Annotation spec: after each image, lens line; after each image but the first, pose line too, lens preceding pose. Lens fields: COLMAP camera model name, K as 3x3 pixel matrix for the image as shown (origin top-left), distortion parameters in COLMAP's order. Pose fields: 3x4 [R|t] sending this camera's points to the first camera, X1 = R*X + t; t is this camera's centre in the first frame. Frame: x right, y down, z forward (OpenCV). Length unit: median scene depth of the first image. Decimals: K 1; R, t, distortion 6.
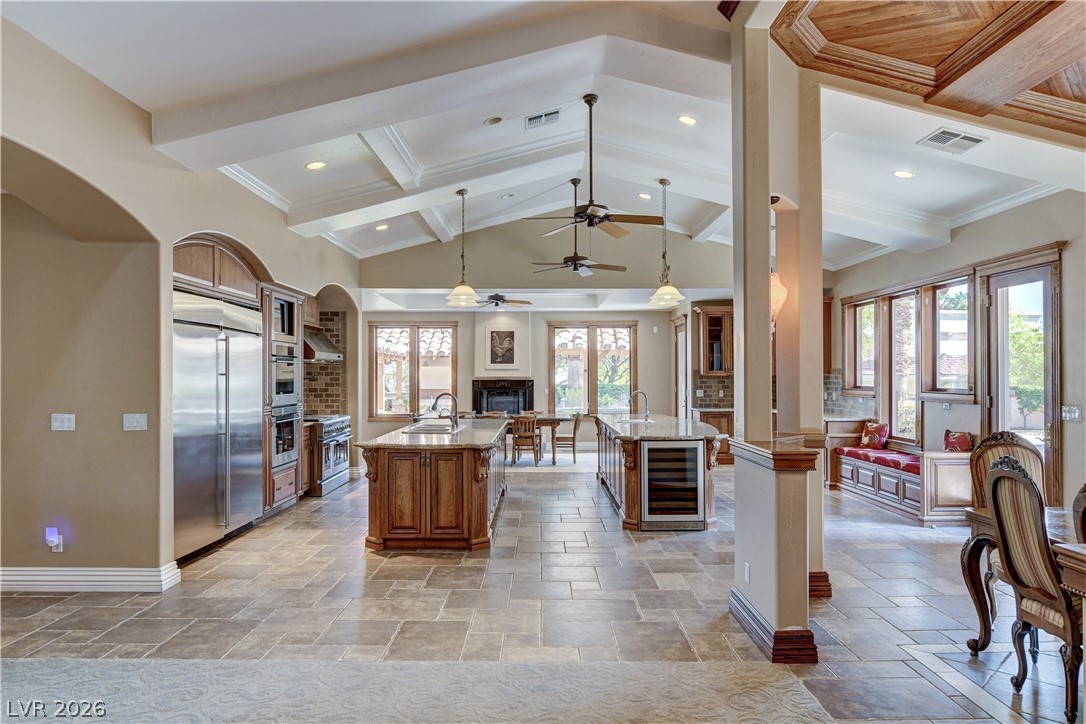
lens RADIAL K [[712.4, 0, 543.0], [0, 712.4, 362.0], [0, 0, 1]] dist [-0.000905, 0.000385]
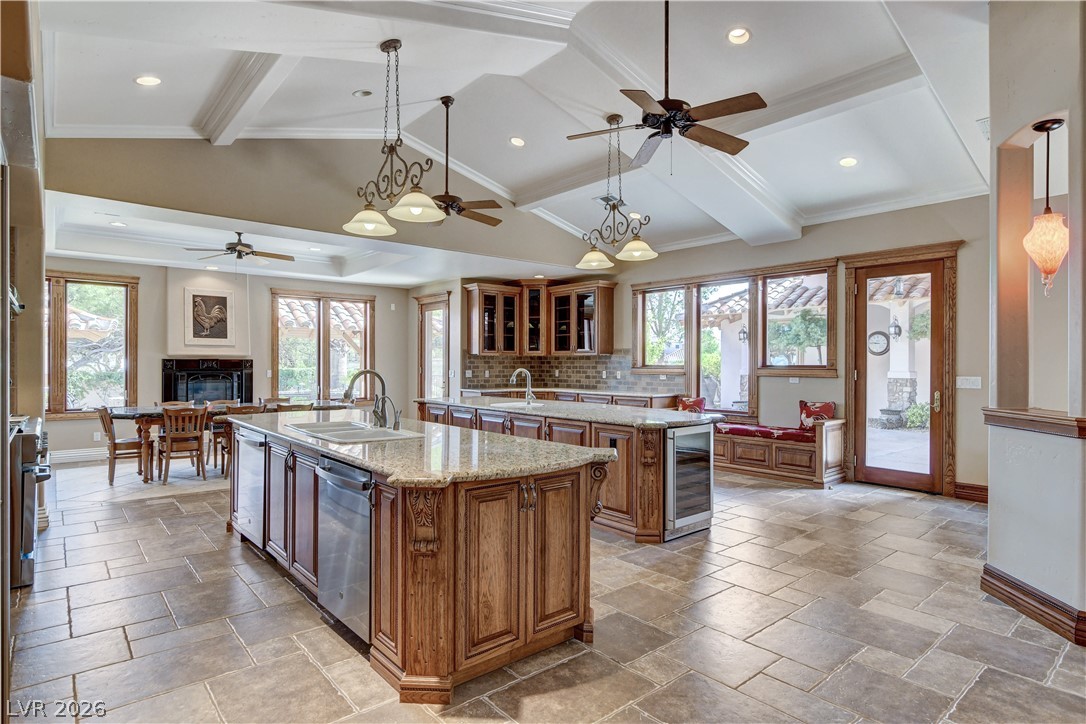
lens RADIAL K [[579.5, 0, 543.0], [0, 579.5, 362.0], [0, 0, 1]] dist [-0.005435, -0.000061]
pose [[0.762377, 0.005864, 0.647106, -0.251743], [-0.016343, 0.999814, 0.010195, 0.021600], [-0.646926, -0.018348, 0.762332, 0.395608]]
